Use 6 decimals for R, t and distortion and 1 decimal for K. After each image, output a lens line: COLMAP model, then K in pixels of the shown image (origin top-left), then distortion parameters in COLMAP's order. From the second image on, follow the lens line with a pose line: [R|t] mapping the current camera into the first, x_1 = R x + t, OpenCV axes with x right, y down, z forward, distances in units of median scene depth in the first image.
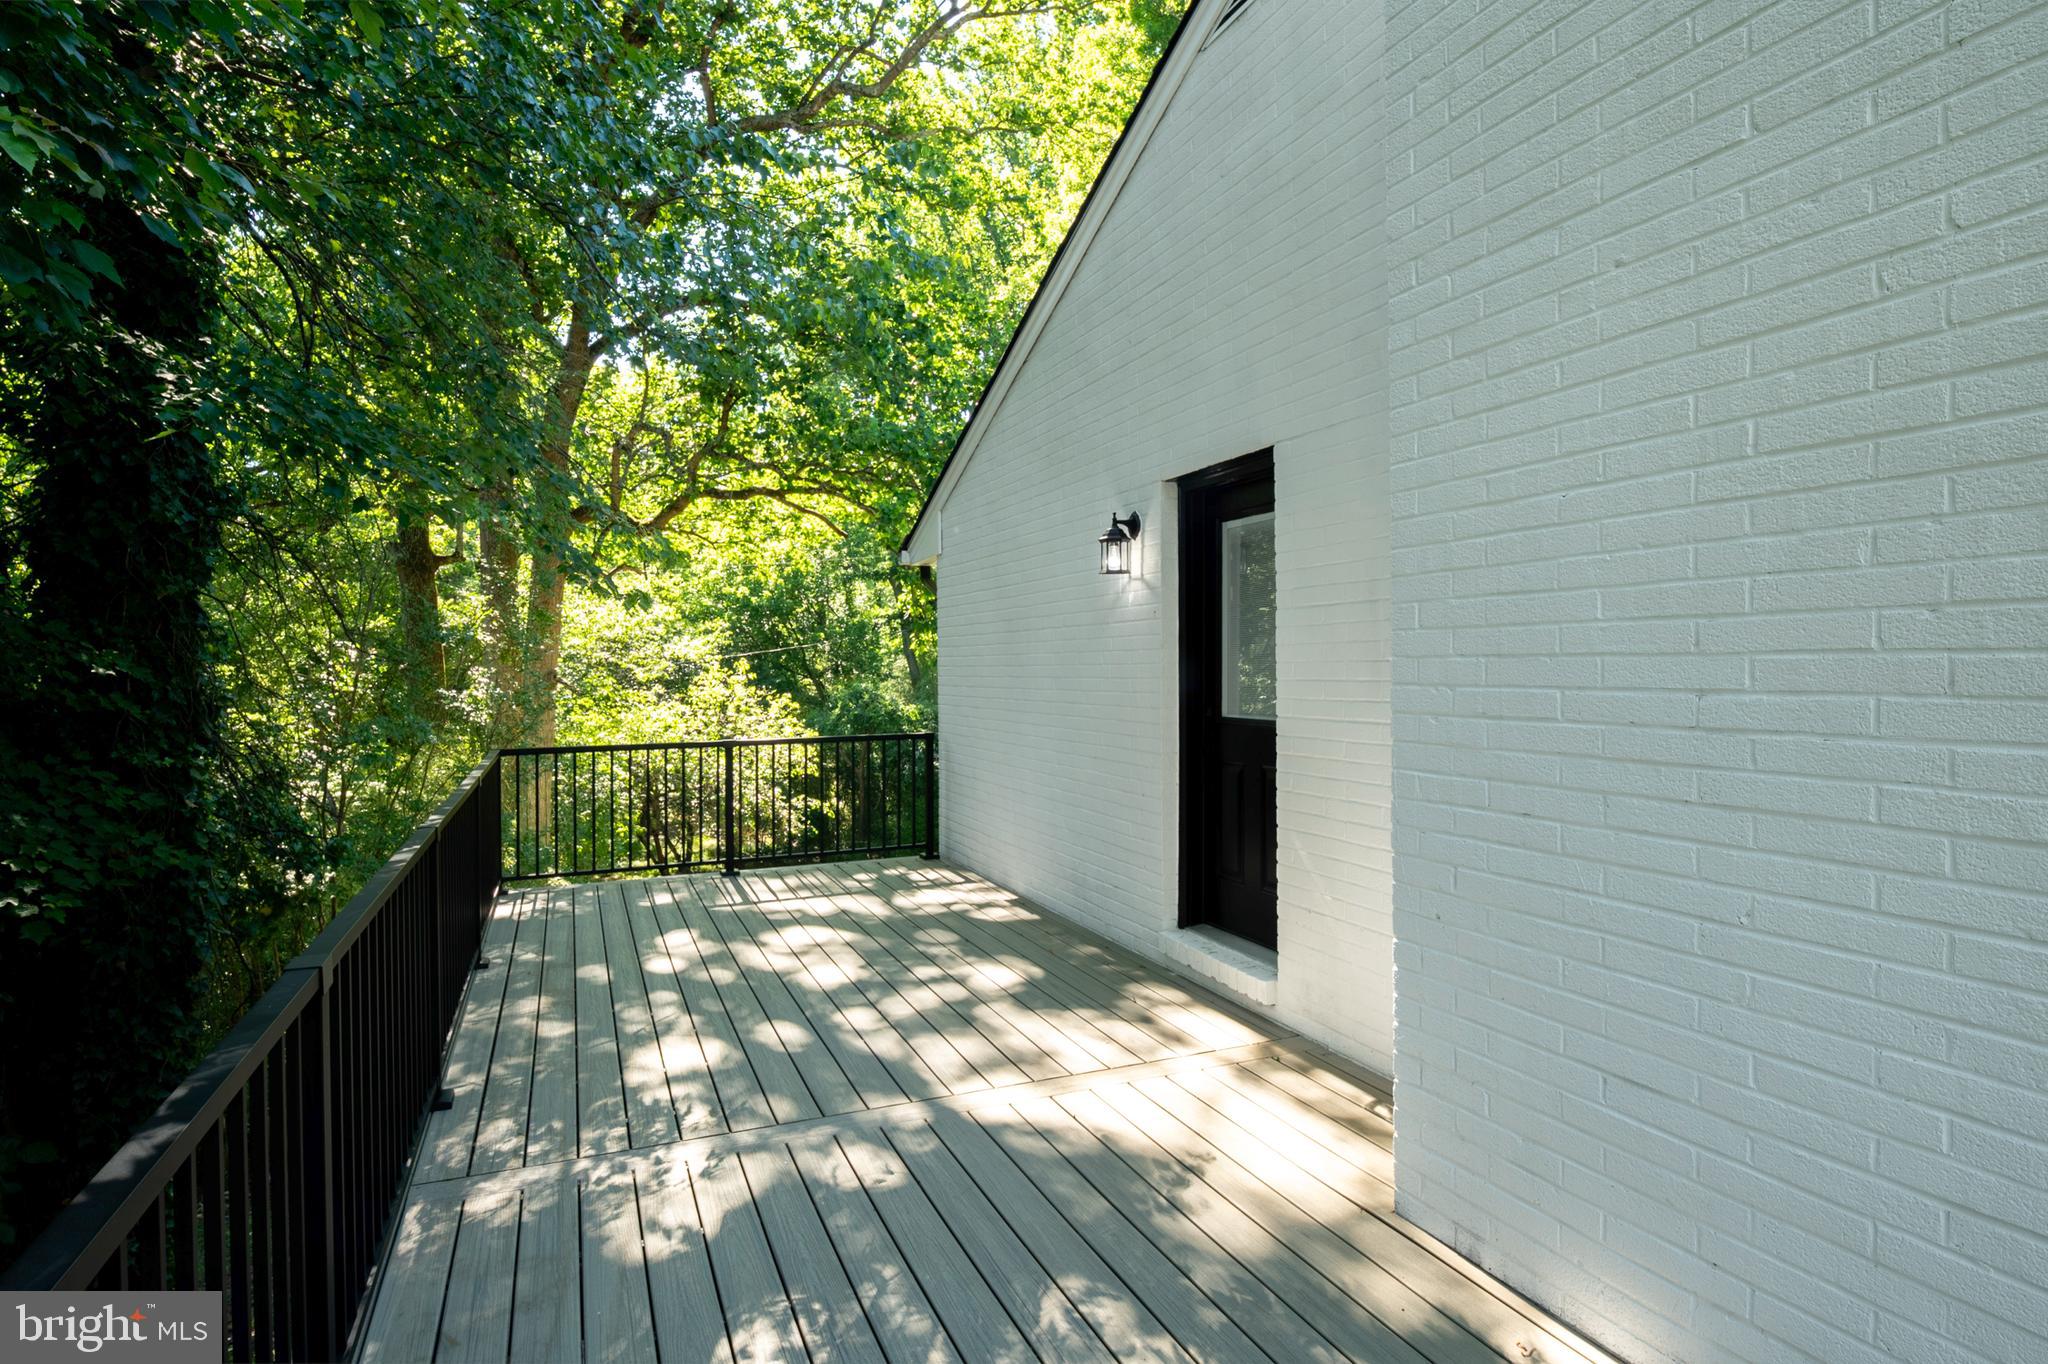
lens RADIAL K [[1124.3, 0, 1024.0], [0, 1124.3, 682.0], [0, 0, 1]] dist [0.000666, -0.000215]
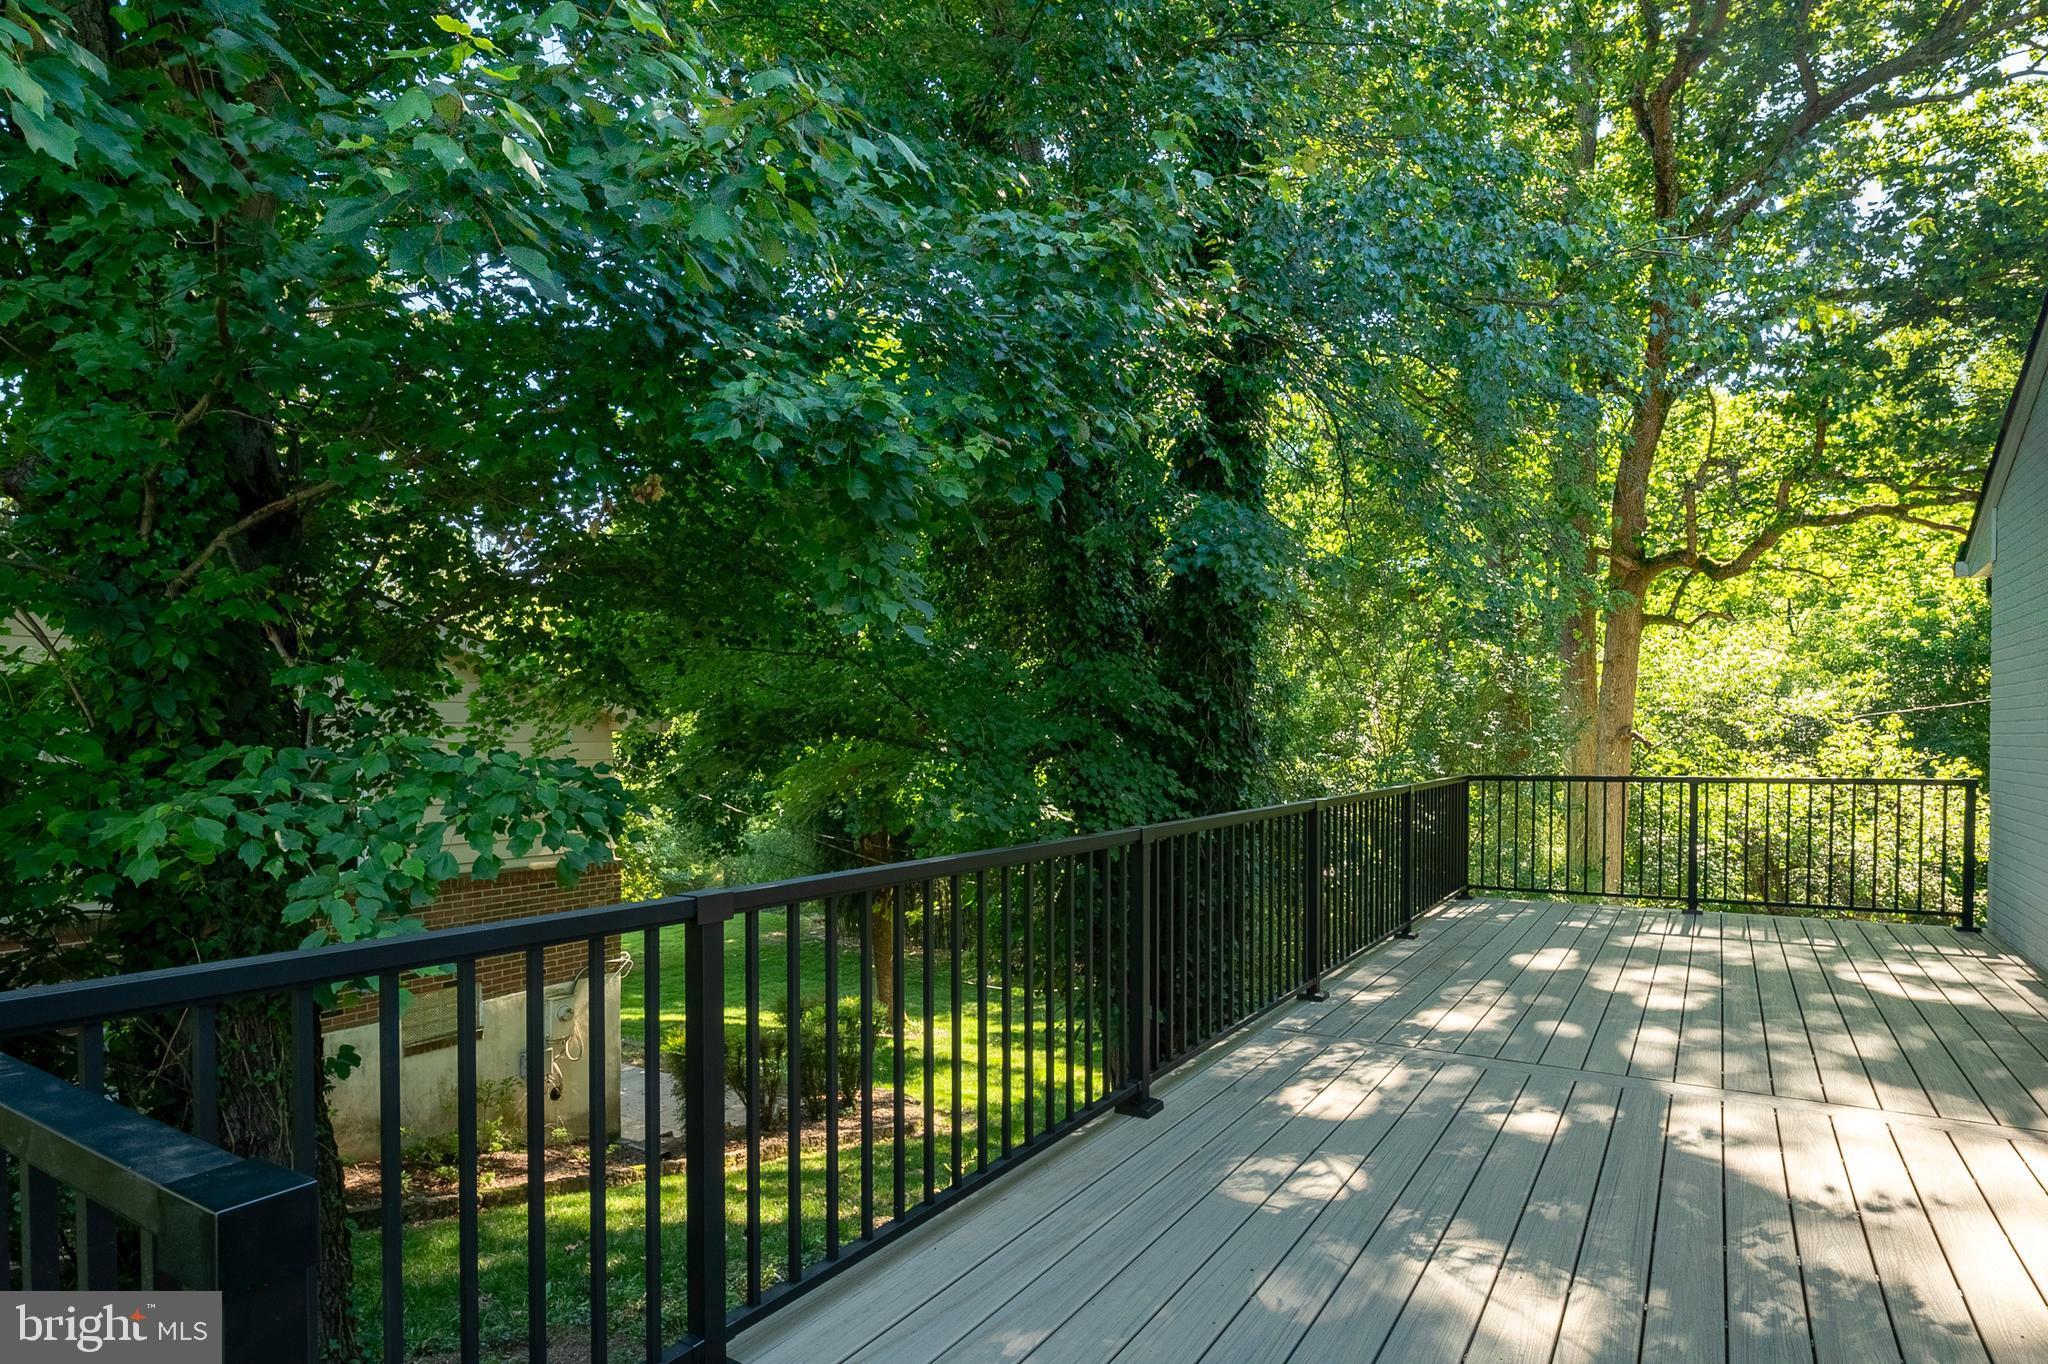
lens RADIAL K [[1128.5, 0, 1021.1], [0, 1128.5, 761.4], [0, 0, 1]] dist [-0.004844, -0.001813]
pose [[0.586296, 0.021156, -0.809820, 0.044187], [-0.010687, 0.999774, 0.018381, 0.005314], [0.810026, -0.002123, 0.586390, -0.006999]]
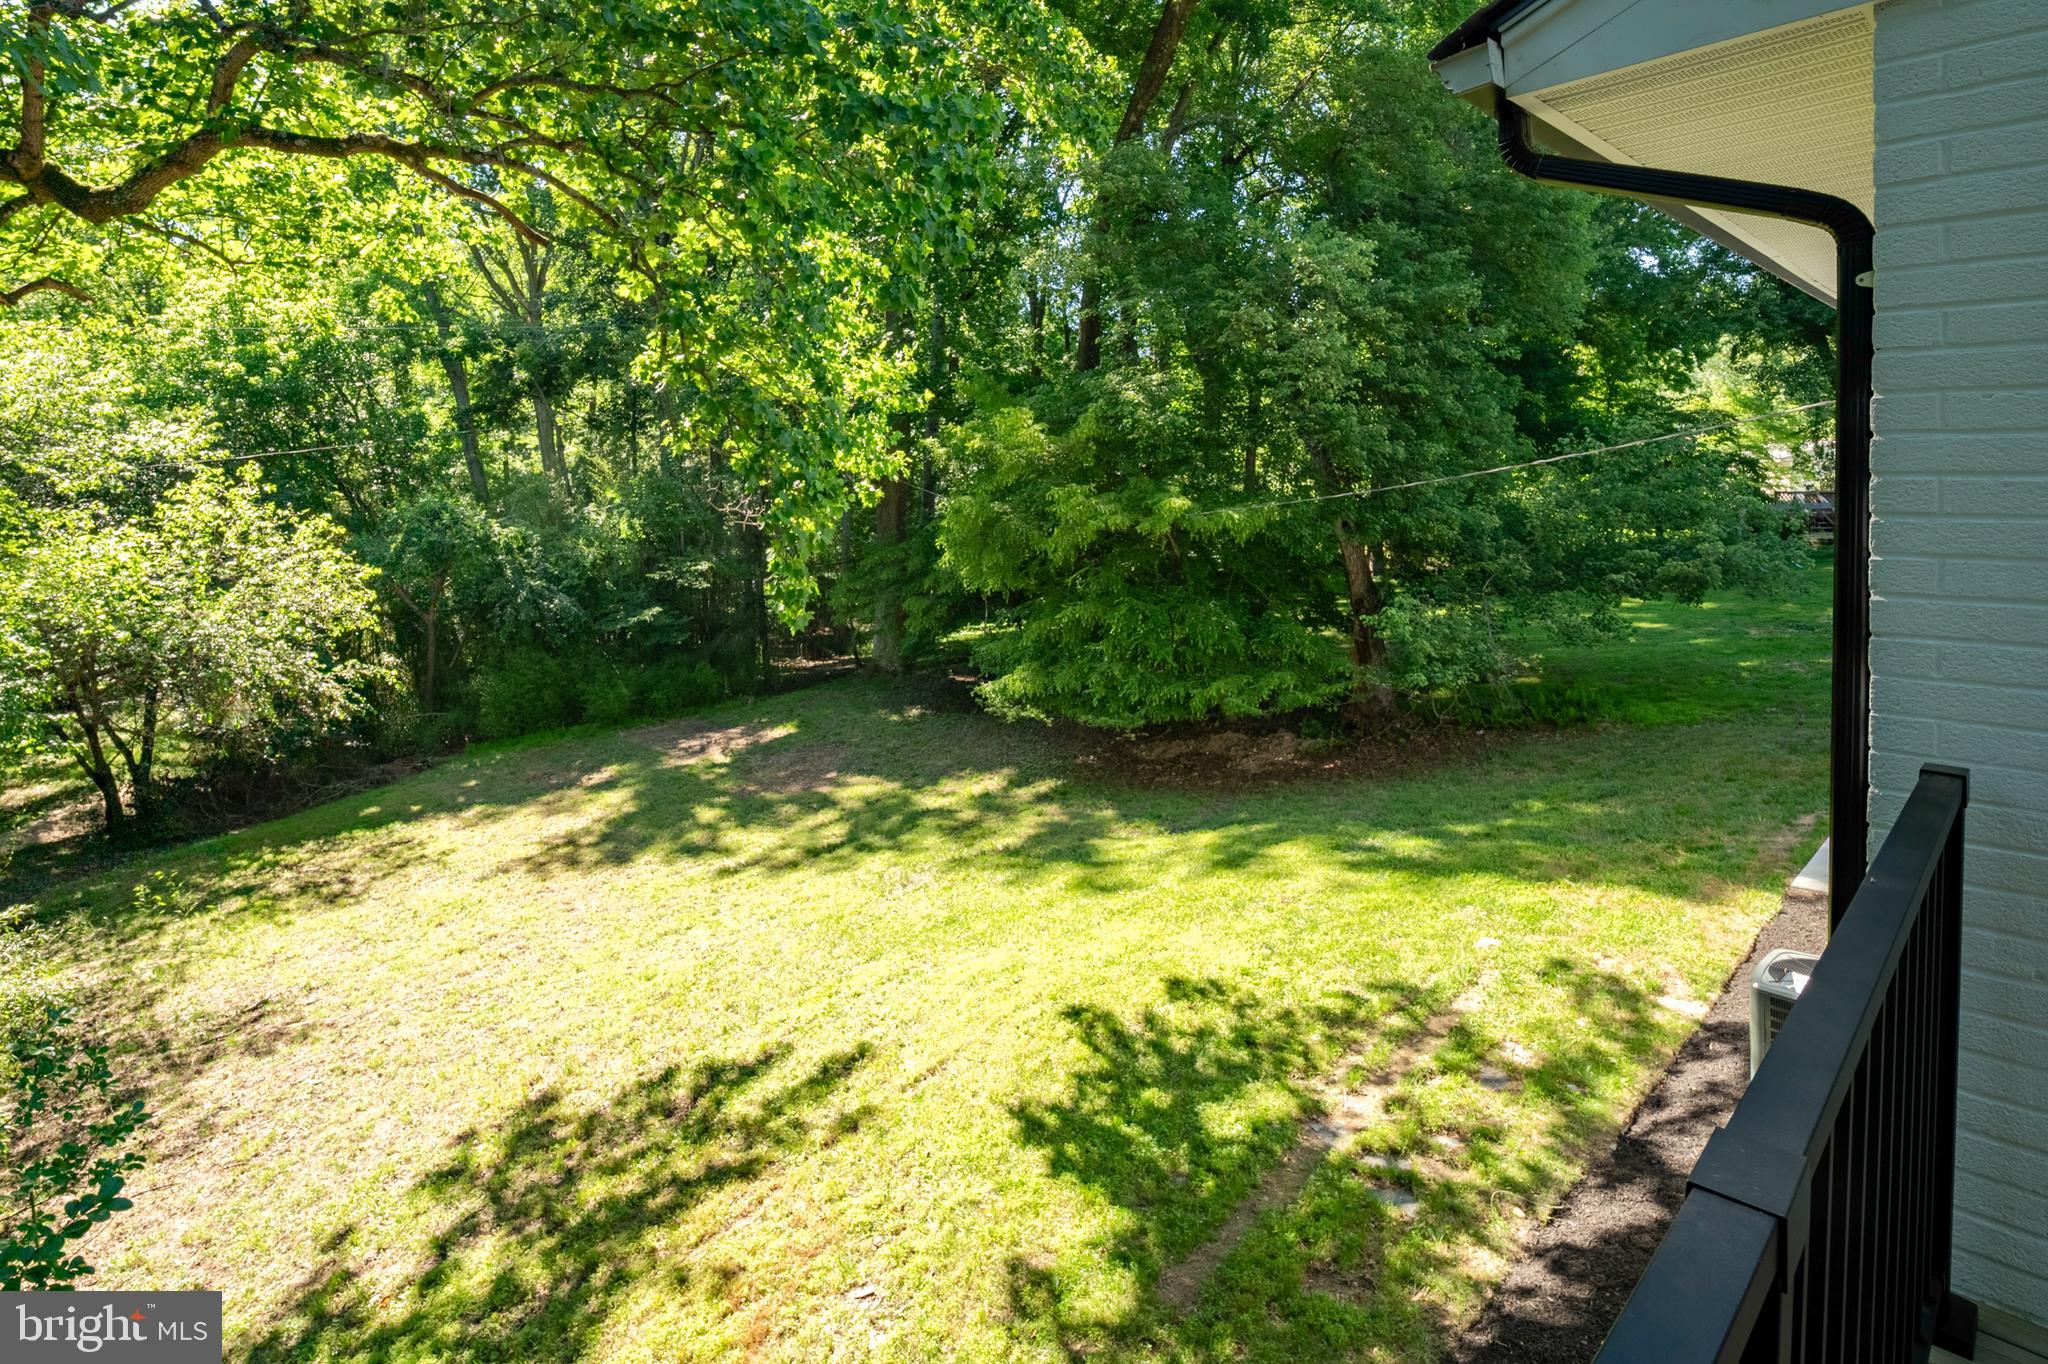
lens RADIAL K [[1106.4, 0, 1025.2], [0, 1106.4, 495.5], [0, 0, 1]] dist [-0.026229, -0.000490]
pose [[0.917566, -0.001773, 0.397581, -0.086208], [0.000709, 0.999996, 0.002822, -0.002335], [-0.397584, -0.002308, 0.917563, 0.221016]]
